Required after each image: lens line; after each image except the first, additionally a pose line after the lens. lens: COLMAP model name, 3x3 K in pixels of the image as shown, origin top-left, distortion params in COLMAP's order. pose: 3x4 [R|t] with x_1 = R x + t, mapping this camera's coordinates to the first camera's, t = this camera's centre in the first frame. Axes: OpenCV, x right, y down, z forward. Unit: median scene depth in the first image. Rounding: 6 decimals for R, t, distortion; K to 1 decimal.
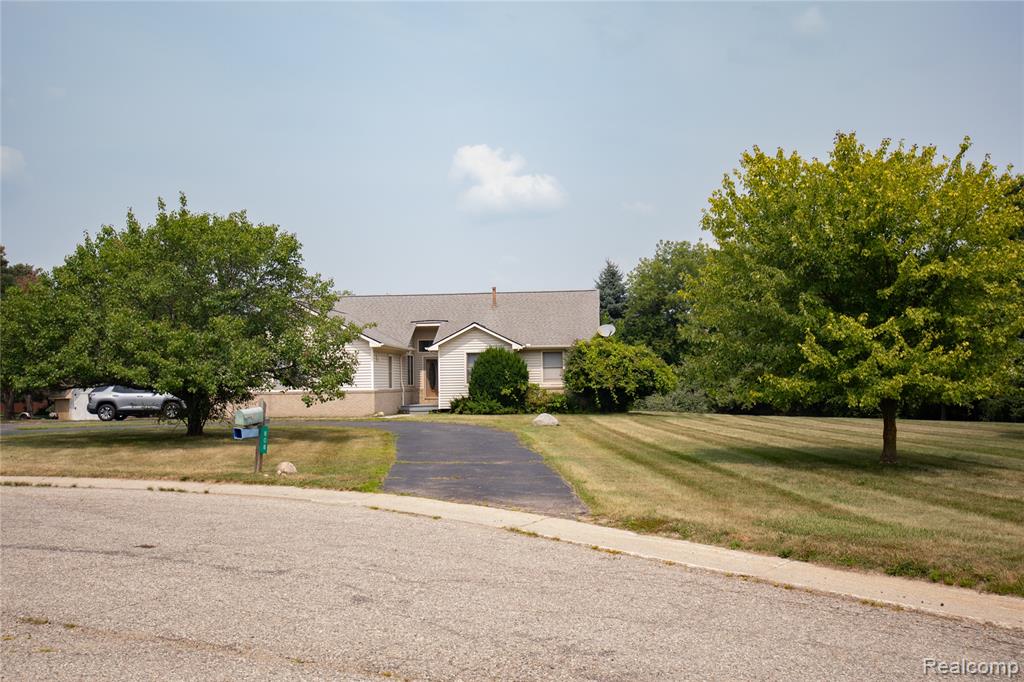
lens RADIAL K [[1056.3, 0, 511.1], [0, 1056.3, 336.4], [0, 0, 1]] dist [0.103116, 0.000000]
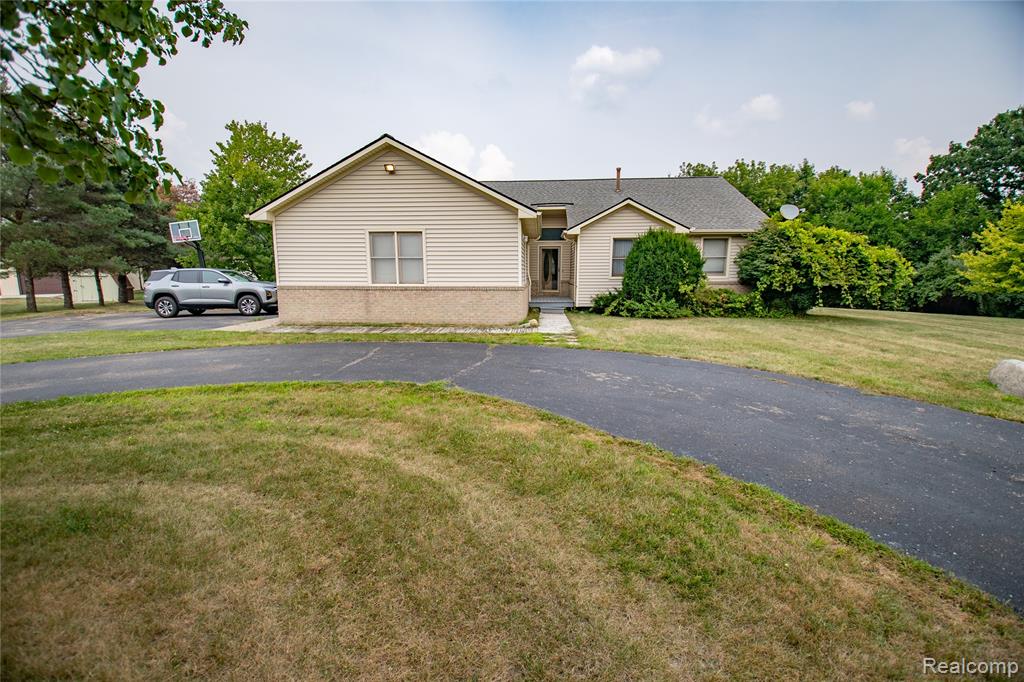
lens RADIAL K [[468.8, 0, 510.8], [0, 468.8, 337.2], [0, 0, 1]] dist [-0.014333, -0.003855]
pose [[0.999310, 0.008184, 0.036226, -0.136401], [-0.014706, 0.982887, 0.183622, 0.026395], [-0.034103, -0.184028, 0.982329, 0.654555]]
